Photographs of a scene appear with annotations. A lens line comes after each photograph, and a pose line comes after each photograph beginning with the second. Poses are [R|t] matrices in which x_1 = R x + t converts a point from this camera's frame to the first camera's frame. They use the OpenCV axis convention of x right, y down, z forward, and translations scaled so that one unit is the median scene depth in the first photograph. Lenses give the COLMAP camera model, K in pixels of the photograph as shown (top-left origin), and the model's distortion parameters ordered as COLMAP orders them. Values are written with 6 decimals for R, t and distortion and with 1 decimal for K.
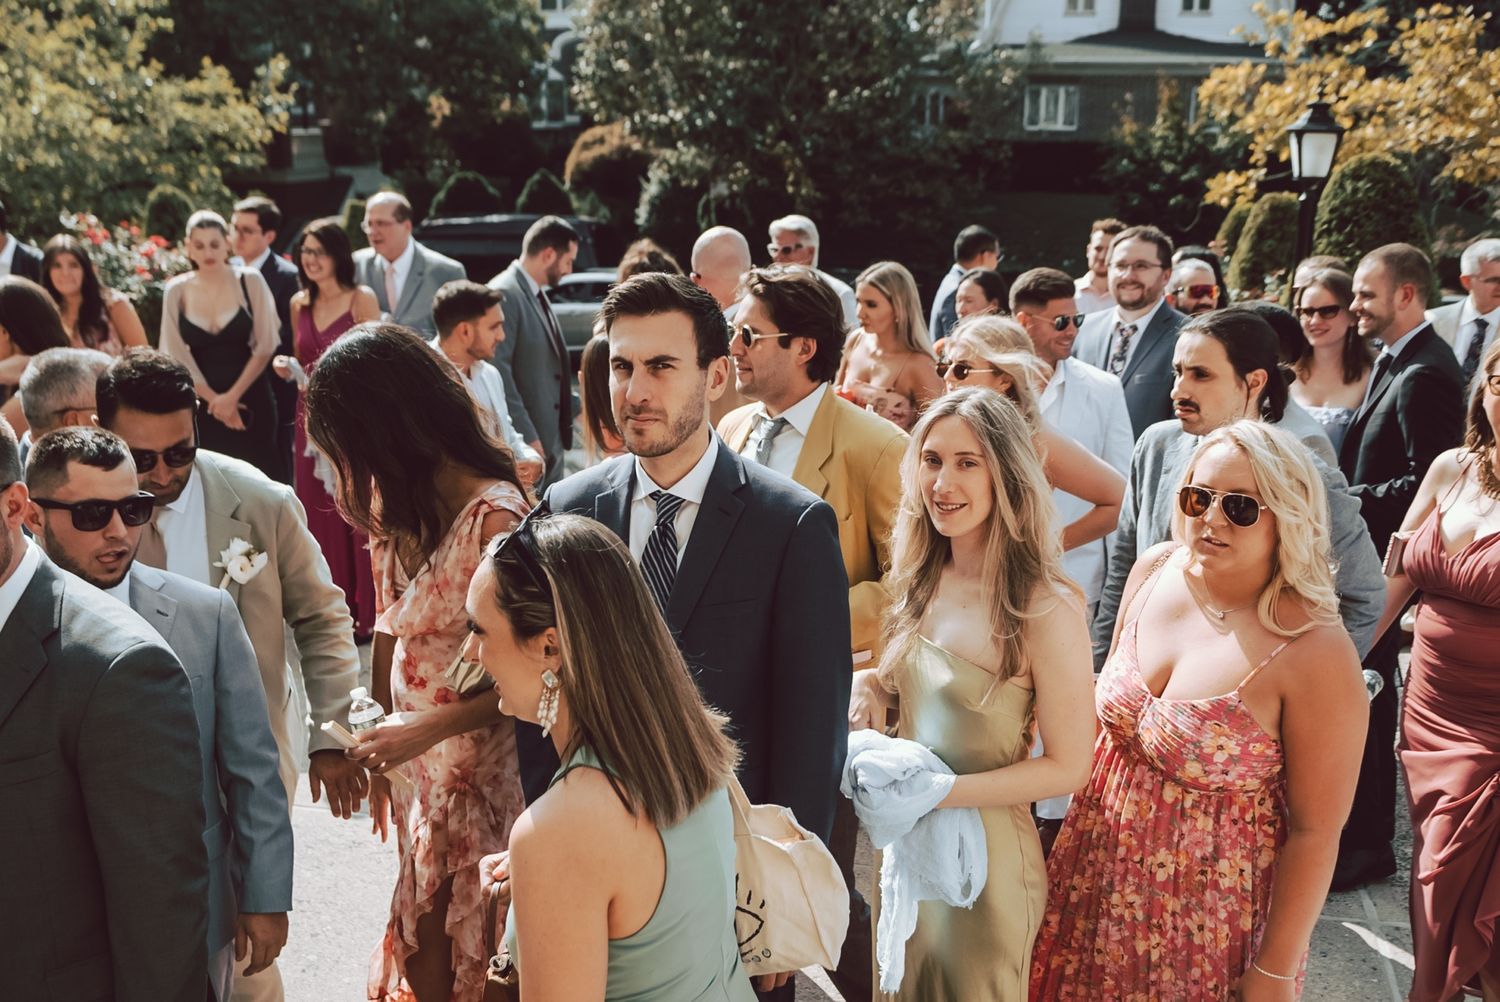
lens RADIAL K [[1509.8, 0, 760.7], [0, 1509.8, 507.1], [0, 0, 1]] dist [-0.005752, 0.000000]
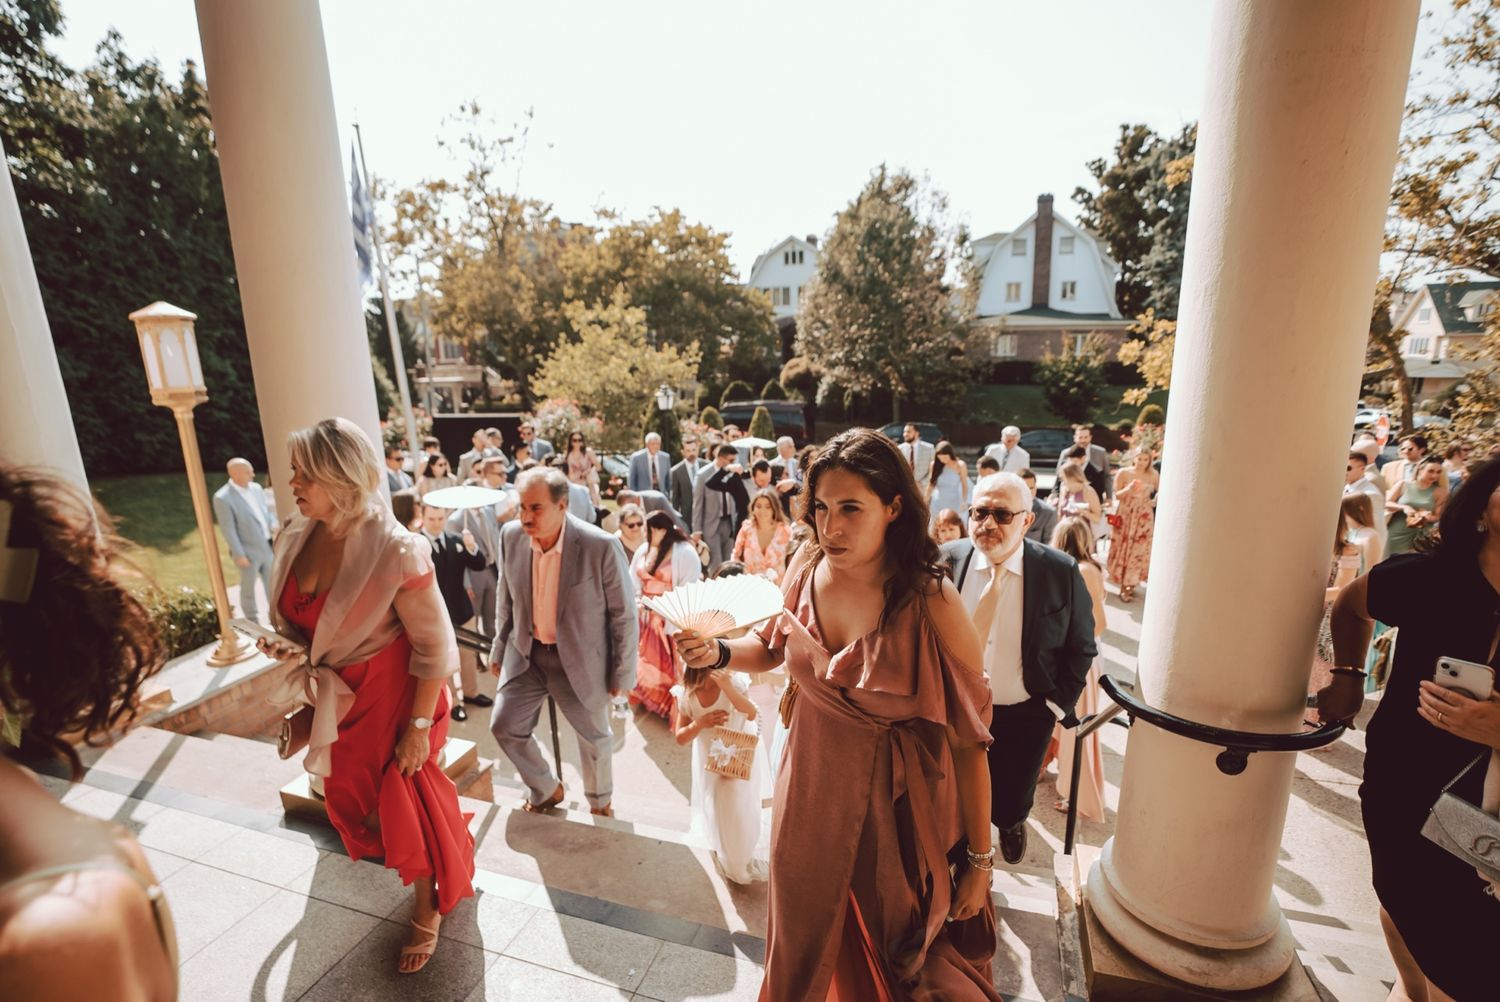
lens RADIAL K [[748.1, 0, 736.7], [0, 748.1, 515.6], [0, 0, 1]] dist [-0.048321, 0.019338]
pose [[0.996501, -0.006213, -0.083348, -0.119033], [0.004968, 0.999873, -0.015140, -0.008309], [0.083432, 0.014673, 0.996405, -0.102378]]
